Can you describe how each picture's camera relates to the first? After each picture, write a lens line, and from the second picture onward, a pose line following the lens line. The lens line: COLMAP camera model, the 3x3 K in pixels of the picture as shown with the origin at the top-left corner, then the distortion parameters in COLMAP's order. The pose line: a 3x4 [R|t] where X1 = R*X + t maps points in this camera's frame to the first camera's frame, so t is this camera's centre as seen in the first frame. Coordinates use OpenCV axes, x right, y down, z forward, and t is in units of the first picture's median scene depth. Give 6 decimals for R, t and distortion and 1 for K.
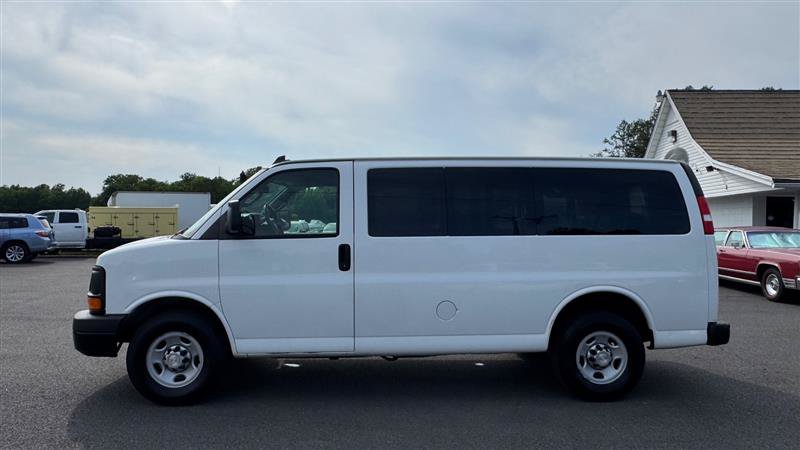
lens RADIAL K [[554.2, 0, 400.0], [0, 554.2, 225.0], [0, 0, 1]] dist [0.004165, 0.001714]
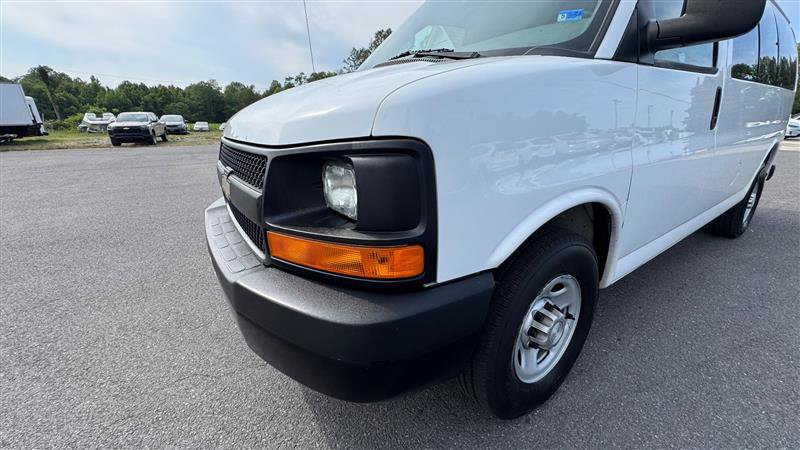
lens RADIAL K [[321.3, 0, 401.8], [0, 321.3, 226.2], [0, 0, 1]] dist [-0.004454, 0.000218]
pose [[0.855003, -0.175980, 0.487853, -0.185316], [0.010838, 0.946528, 0.322440, 0.018656], [-0.518509, -0.270400, 0.811192, 0.250007]]
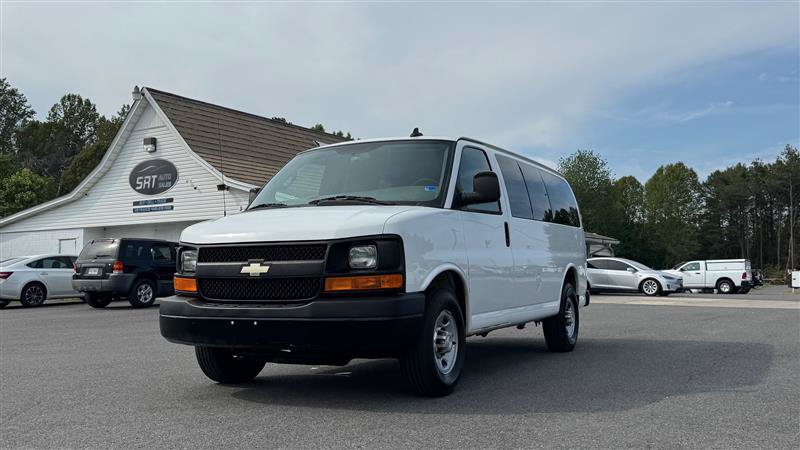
lens RADIAL K [[774.5, 0, 400.0], [0, 774.5, 225.0], [0, 0, 1]] dist [0.182168, -0.404755]
pose [[0.507014, 0.043979, 0.860815, -0.445365], [0.005745, 0.998503, -0.054397, 0.035686], [-0.861919, 0.032525, 0.506002, 0.121714]]
